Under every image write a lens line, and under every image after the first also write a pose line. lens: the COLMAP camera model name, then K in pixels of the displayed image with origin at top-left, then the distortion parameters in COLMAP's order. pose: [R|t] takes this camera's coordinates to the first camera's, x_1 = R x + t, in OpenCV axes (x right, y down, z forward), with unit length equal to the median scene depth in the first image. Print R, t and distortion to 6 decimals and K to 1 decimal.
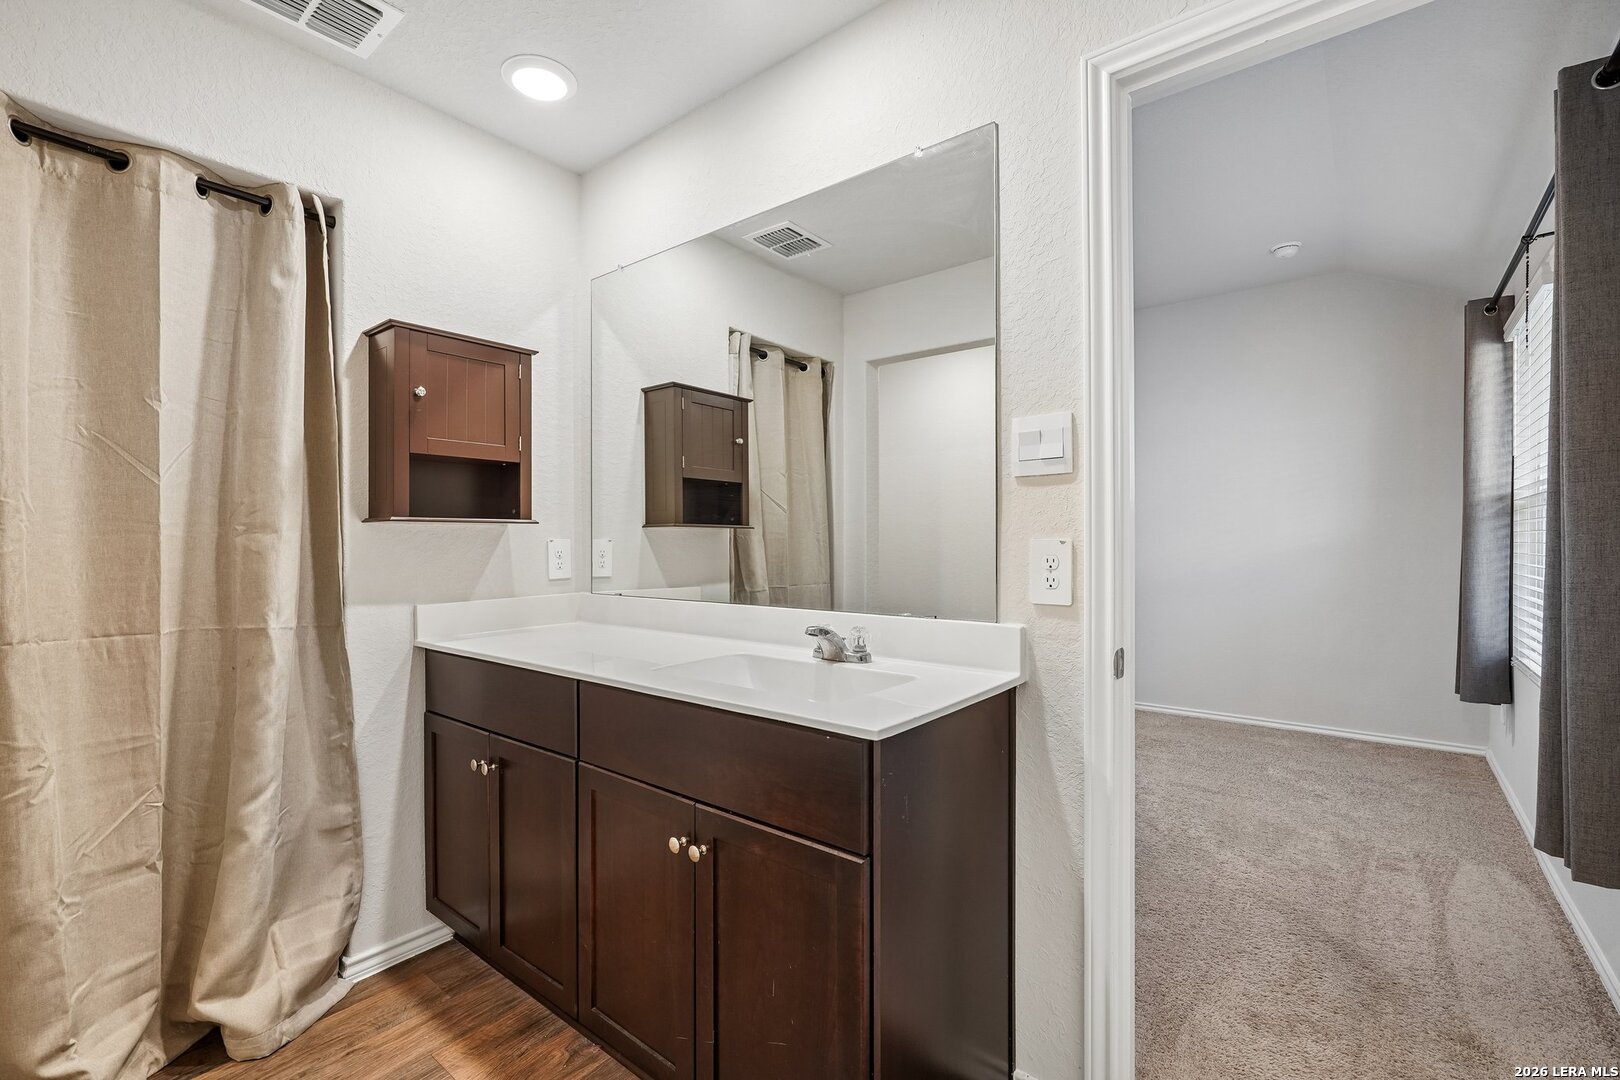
lens RADIAL K [[719.2, 0, 813.4], [0, 719.2, 540.1], [0, 0, 1]] dist [-0.009289, 0.005838]
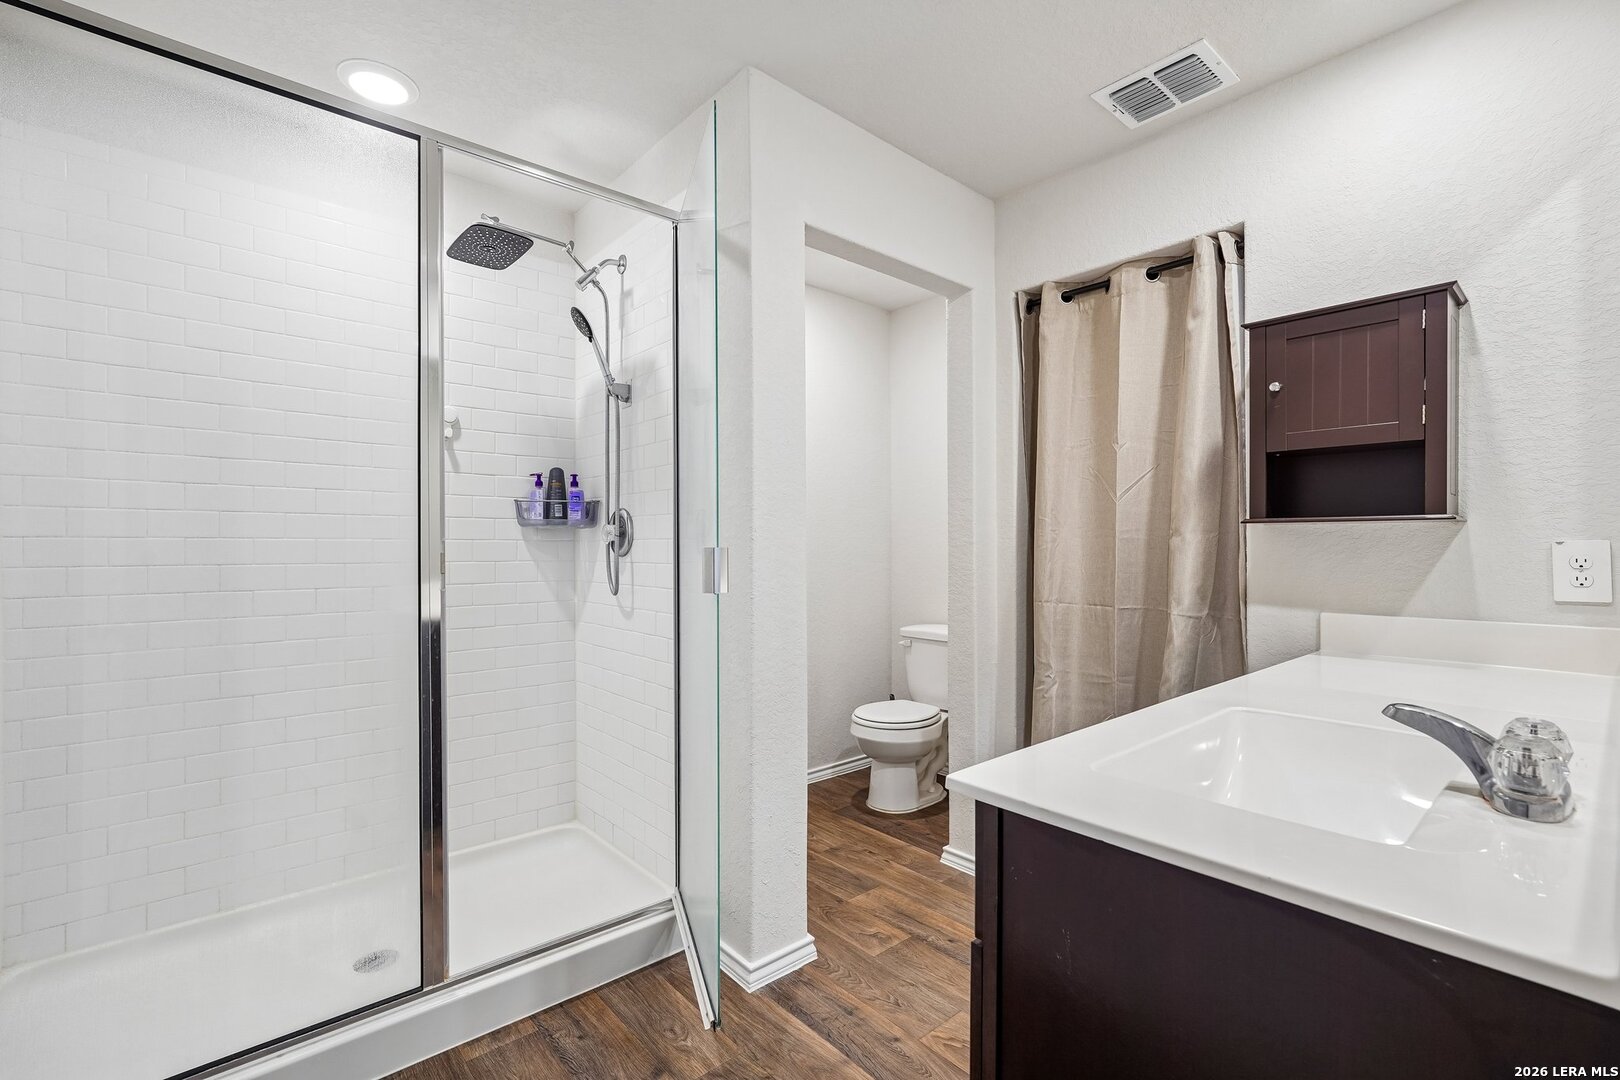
lens RADIAL K [[719.2, 0, 816.3], [0, 719.2, 544.6], [0, 0, 1]] dist [-0.009289, 0.005838]
pose [[-0.168409, 0.002989, -0.985713, 0.561418], [0.000477, 0.999996, 0.002951, 0.001222], [0.985717, 0.000027, -0.168410, 0.624759]]
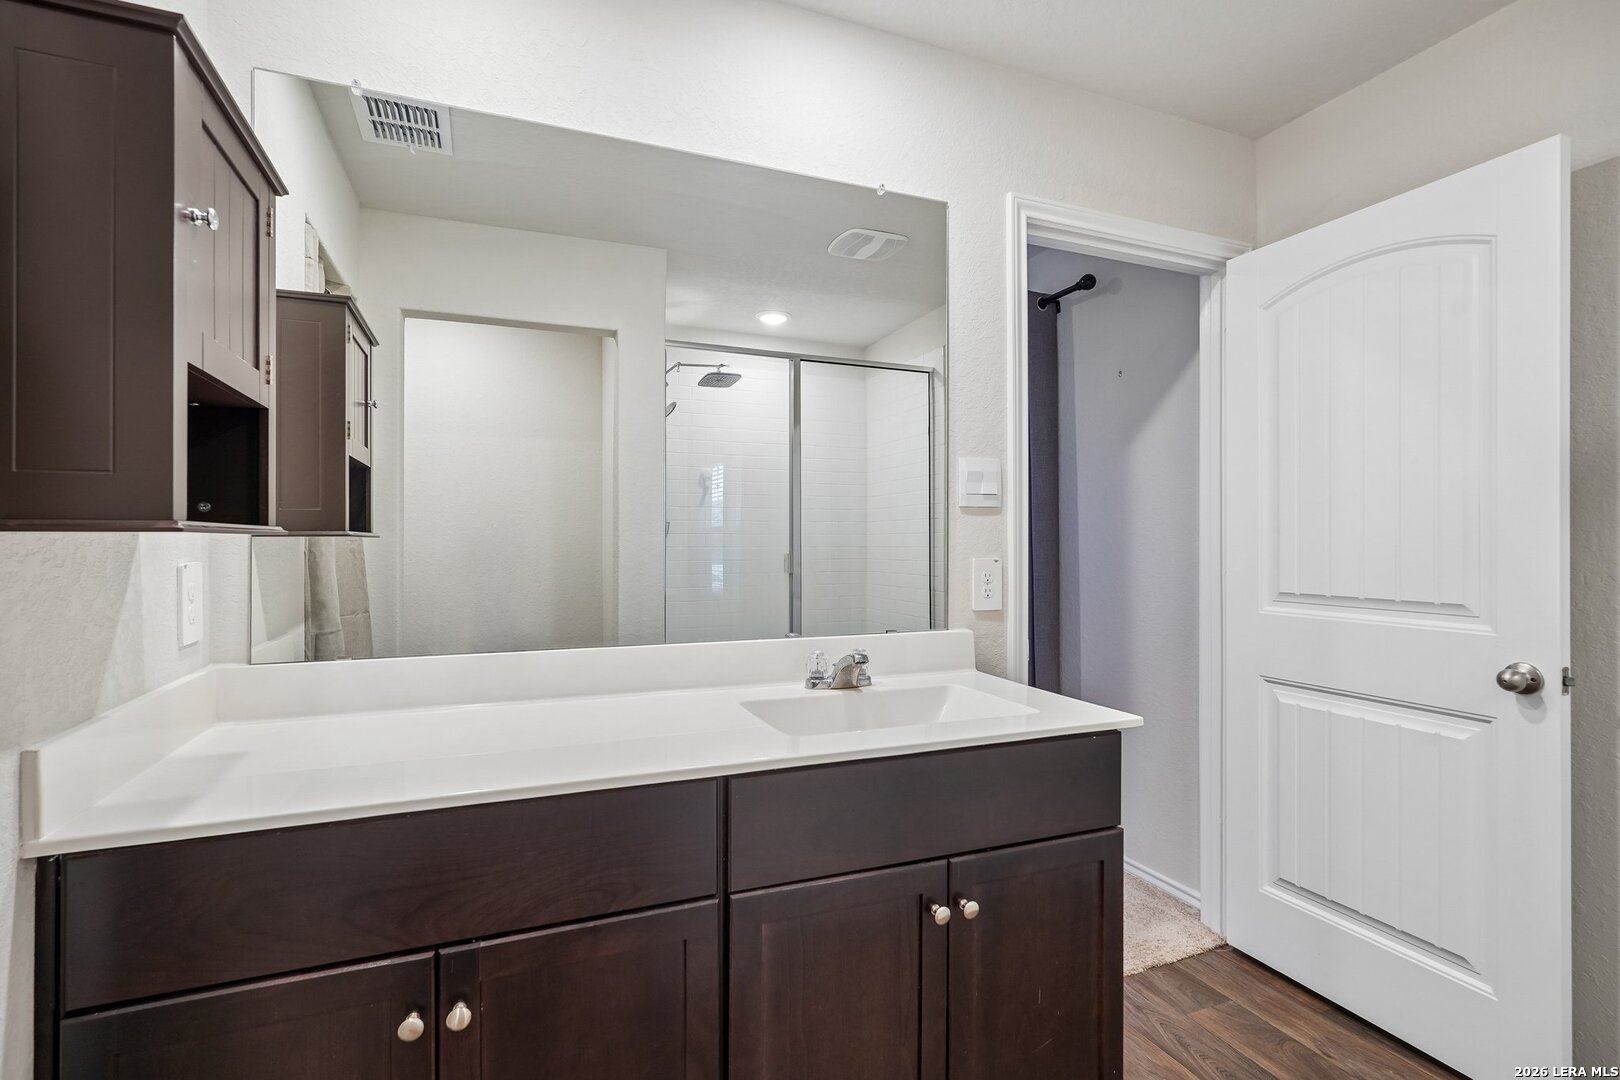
lens RADIAL K [[758.4, 0, 808.9], [0, 758.4, 543.3], [0, 0, 1]] dist [-0.006341, 0.006111]
pose [[0.482382, 0.006081, 0.875940, -0.862524], [-0.002933, 0.999982, -0.005327, -0.017603], [-0.875956, 0.000000, 0.482391, 0.555696]]
